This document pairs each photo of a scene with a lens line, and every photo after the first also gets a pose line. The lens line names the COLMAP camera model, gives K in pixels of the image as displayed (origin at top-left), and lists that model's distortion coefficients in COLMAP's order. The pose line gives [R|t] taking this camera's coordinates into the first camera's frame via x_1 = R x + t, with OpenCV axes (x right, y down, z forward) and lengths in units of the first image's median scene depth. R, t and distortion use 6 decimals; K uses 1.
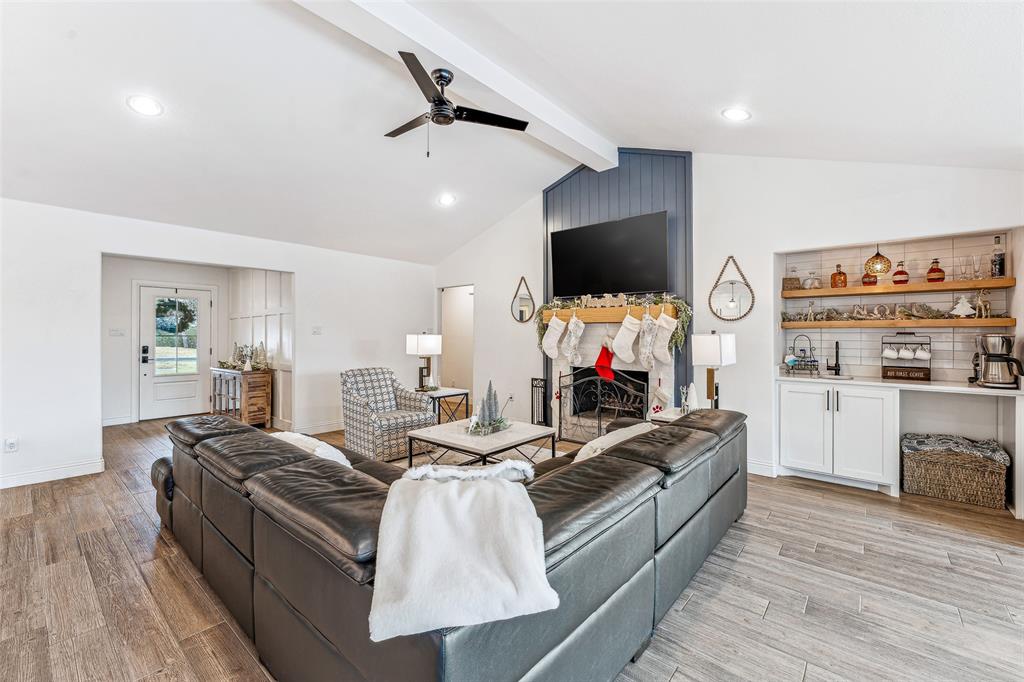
lens RADIAL K [[428.6, 0, 508.4], [0, 428.6, 332.6], [0, 0, 1]] dist [-0.000406, 0.000285]
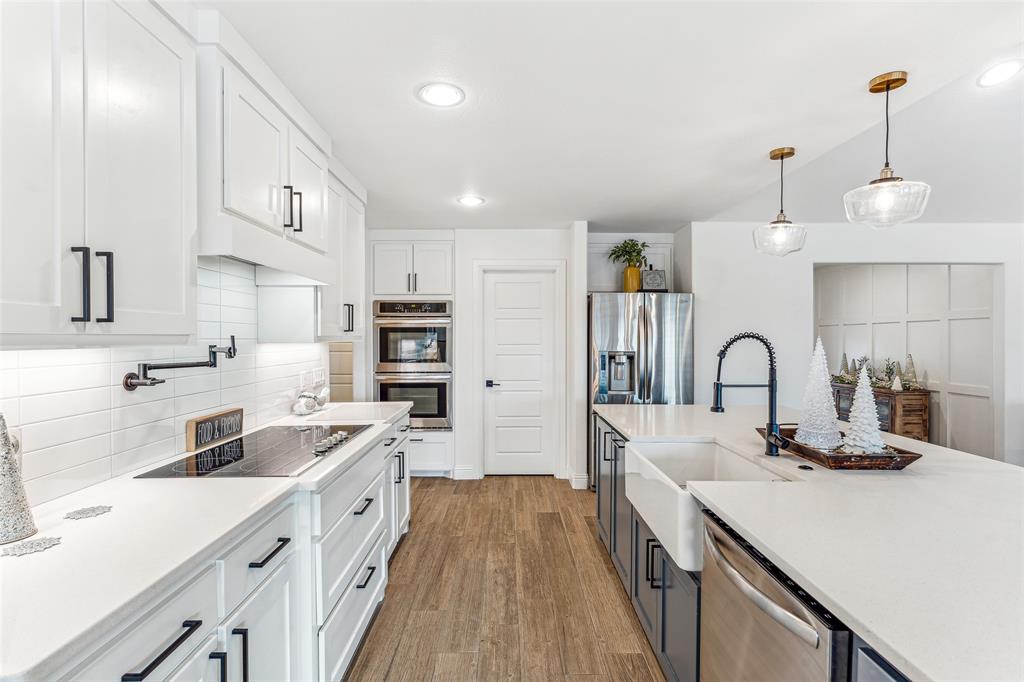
lens RADIAL K [[483.9, 0, 512.0], [0, 483.9, 341.0], [0, 0, 1]] dist [-0.000814, -0.000137]
pose [[0.661725, 0.004658, -0.749732, -0.597518], [0.005994, 0.999916, 0.011503, -0.028014], [0.749722, -0.012105, 0.661642, -0.236074]]
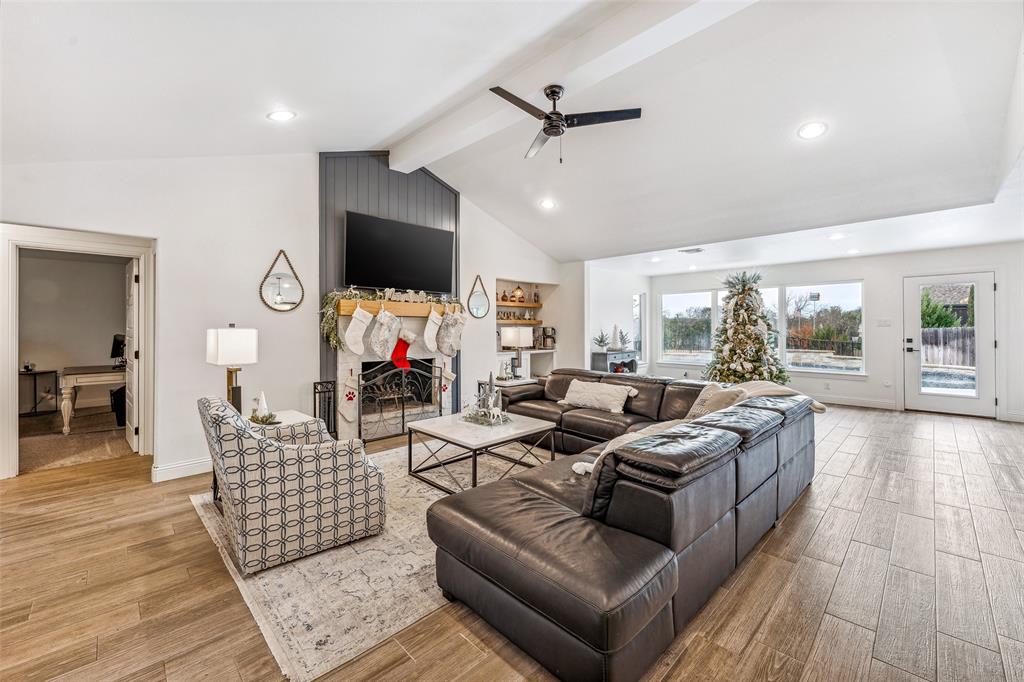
lens RADIAL K [[413.4, 0, 512.4], [0, 413.4, 326.4], [0, 0, 1]] dist [0.002482, 0.000144]
pose [[0.082728, 0.001688, 0.996571, -0.958404], [-0.001993, 0.999997, -0.001528, 0.003191], [-0.996570, -0.001860, 0.082731, 0.802801]]
